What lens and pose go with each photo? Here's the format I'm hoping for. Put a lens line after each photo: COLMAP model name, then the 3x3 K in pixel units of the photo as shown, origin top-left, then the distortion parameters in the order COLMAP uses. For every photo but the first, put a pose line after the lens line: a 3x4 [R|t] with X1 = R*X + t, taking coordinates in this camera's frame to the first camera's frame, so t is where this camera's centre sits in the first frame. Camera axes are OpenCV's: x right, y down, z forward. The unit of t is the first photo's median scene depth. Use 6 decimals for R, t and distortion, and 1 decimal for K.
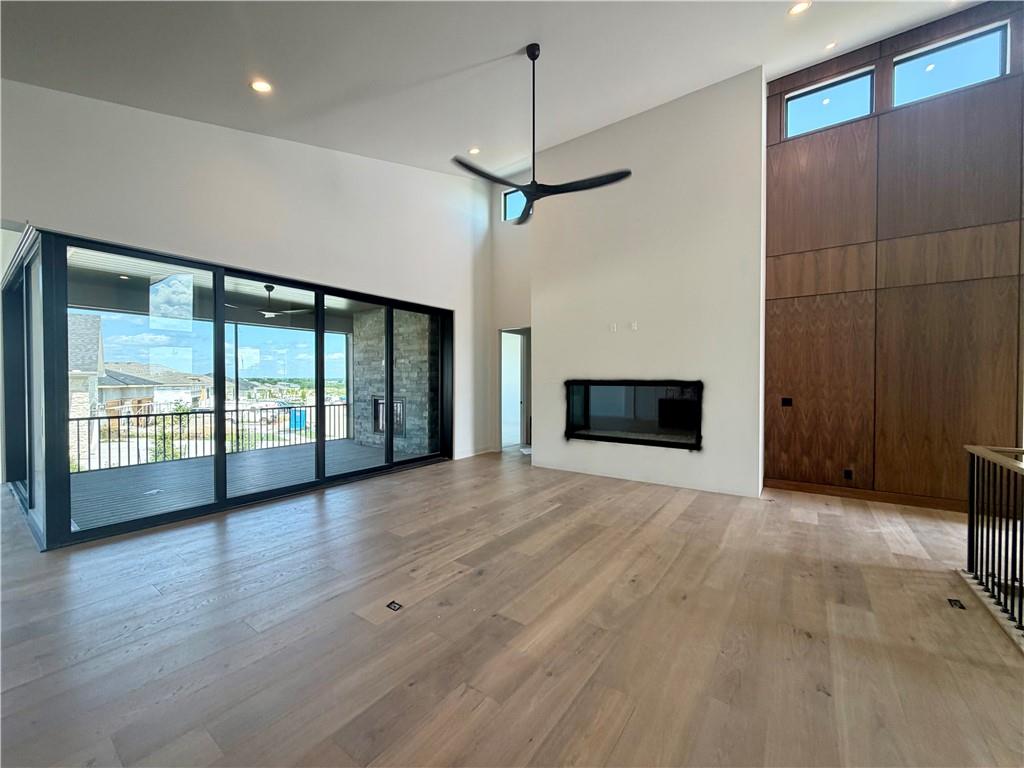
lens RADIAL K [[411.1, 0, 508.7], [0, 411.1, 386.4], [0, 0, 1]] dist [-0.007079, 0.001546]
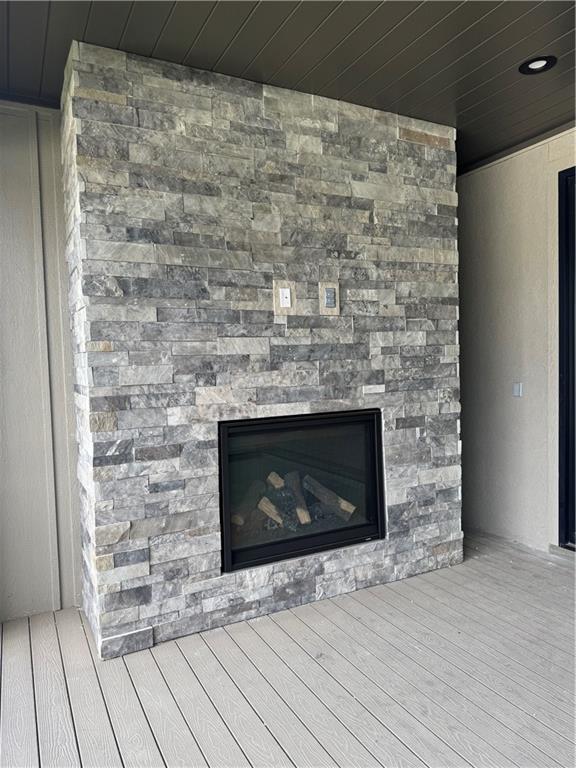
lens RADIAL K [[535.4, 0, 287.2], [0, 535.4, 385.5], [0, 0, 1]] dist [0.061826, -0.049566]
pose [[0.441046, -0.055821, 0.895747, -0.609226], [0.043298, 0.998225, 0.040888, -0.011952], [-0.896439, 0.020751, 0.442681, 0.822297]]
